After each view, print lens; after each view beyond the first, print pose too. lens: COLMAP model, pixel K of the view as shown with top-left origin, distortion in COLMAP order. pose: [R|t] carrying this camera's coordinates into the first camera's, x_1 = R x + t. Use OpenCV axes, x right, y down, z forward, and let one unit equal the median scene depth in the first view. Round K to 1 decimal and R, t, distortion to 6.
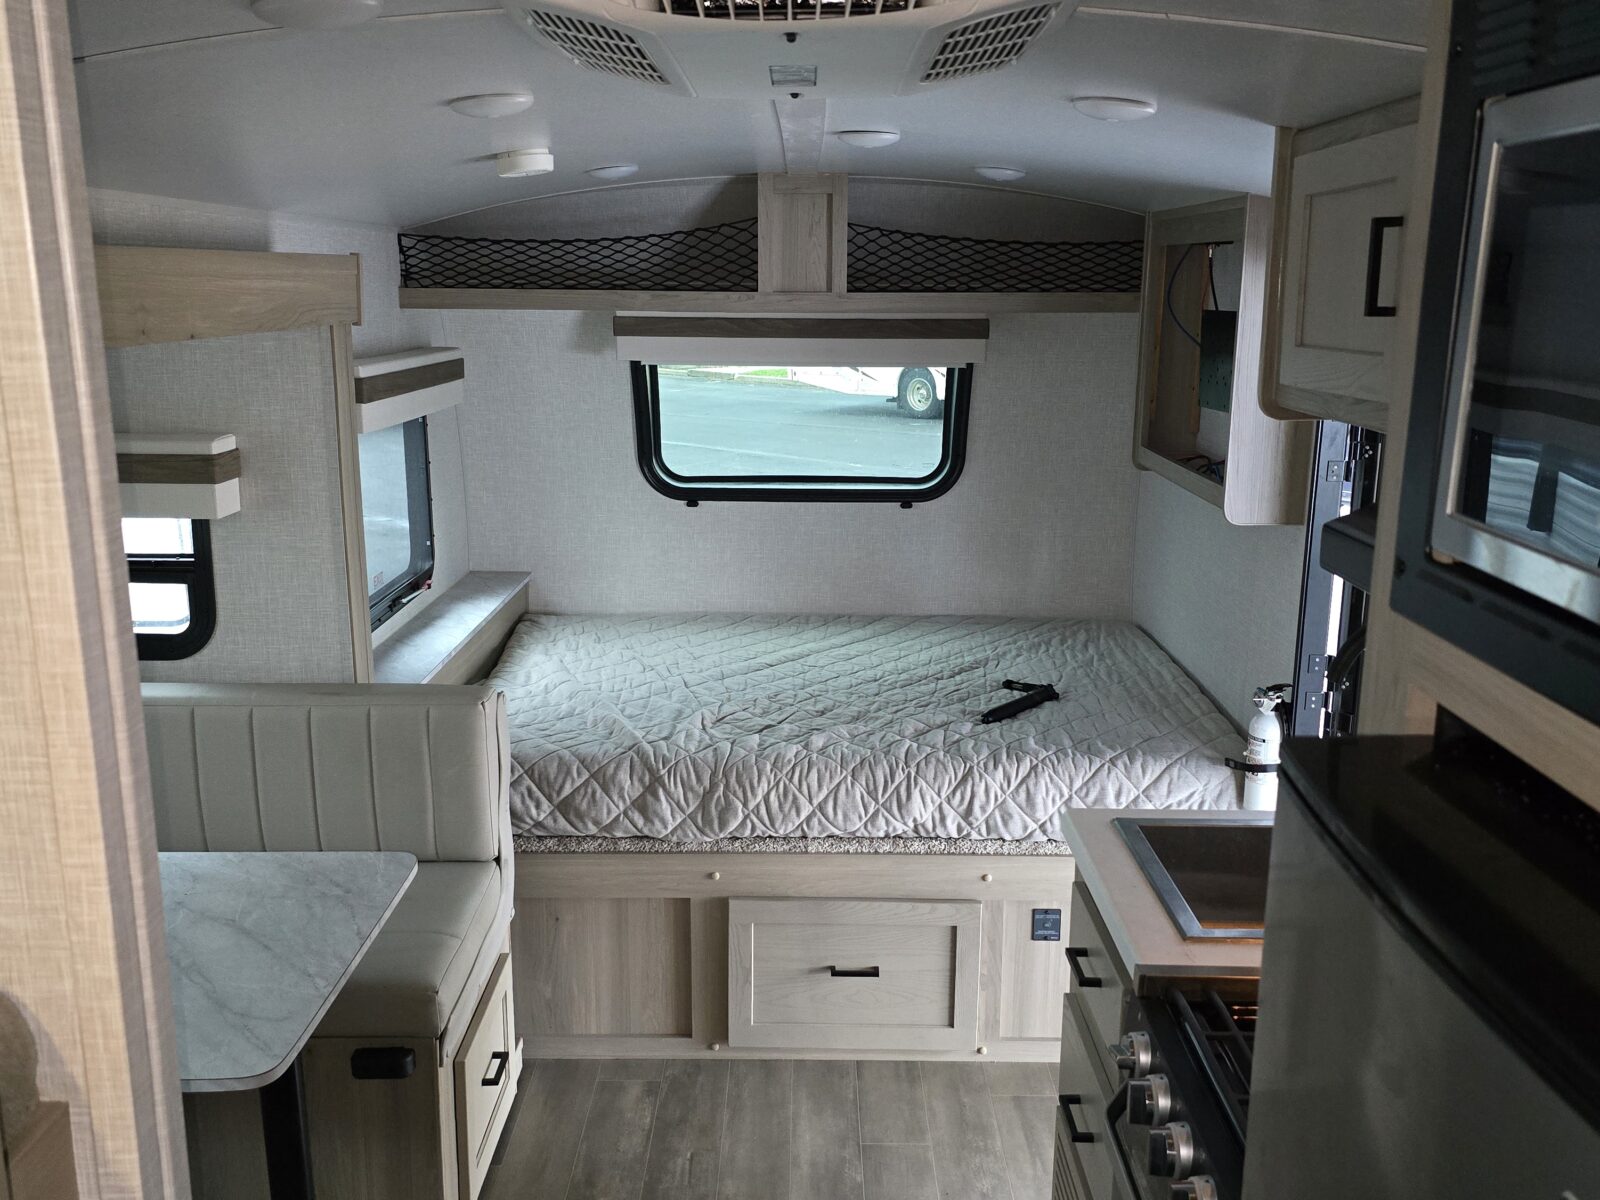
lens RADIAL K [[1422.0, 0, 811.7], [0, 1422.0, 608.7], [0, 0, 1]] dist [0.140273, -0.248497]
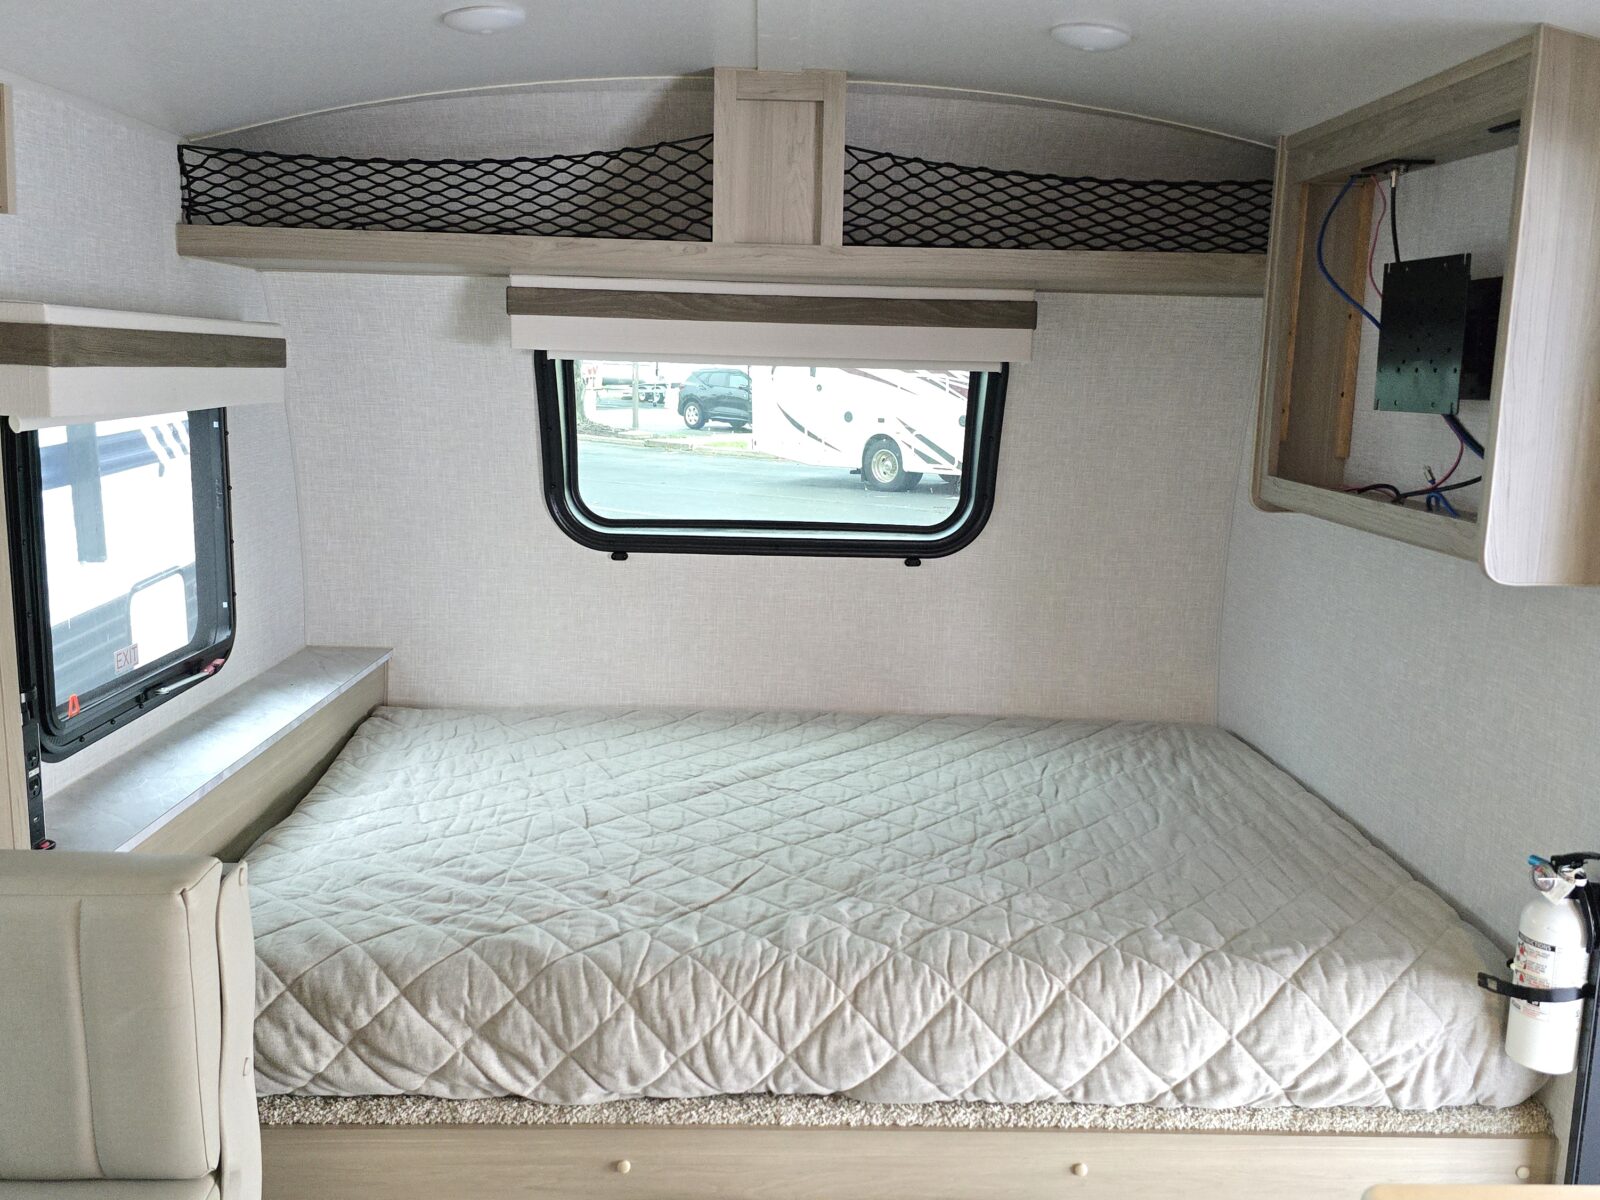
lens RADIAL K [[1422.0, 0, 811.7], [0, 1422.0, 608.7], [0, 0, 1]] dist [0.140273, -0.248497]
pose [[0.999465, 0.012689, 0.030150, -0.008582], [-0.011028, 0.998446, -0.054626, -0.009757], [-0.030797, 0.054264, 0.998052, 0.323178]]
